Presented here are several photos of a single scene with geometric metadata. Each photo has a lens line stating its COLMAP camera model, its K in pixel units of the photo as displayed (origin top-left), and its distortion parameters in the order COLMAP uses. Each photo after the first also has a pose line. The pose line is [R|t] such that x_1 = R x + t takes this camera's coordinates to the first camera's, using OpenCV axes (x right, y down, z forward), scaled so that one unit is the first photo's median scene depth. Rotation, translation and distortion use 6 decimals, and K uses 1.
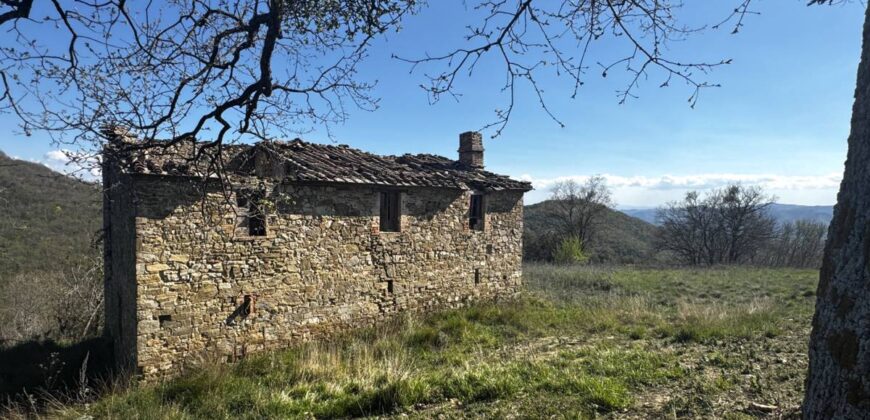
lens RADIAL K [[475.6, 0, 436.2], [0, 475.6, 210.1], [0, 0, 1]] dist [-0.016906, 0.002001]
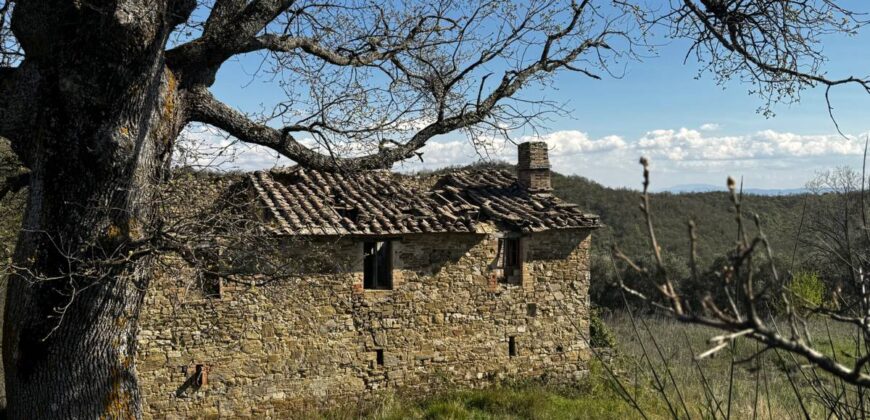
lens RADIAL K [[801.2, 0, 431.8], [0, 801.2, 208.3], [0, 0, 1]] dist [0.093502, 0.000000]
pose [[0.954457, -0.009112, -0.298209, 0.397544], [0.011496, 0.999914, 0.006242, -0.100561], [0.298127, -0.009387, 0.954480, -0.278790]]
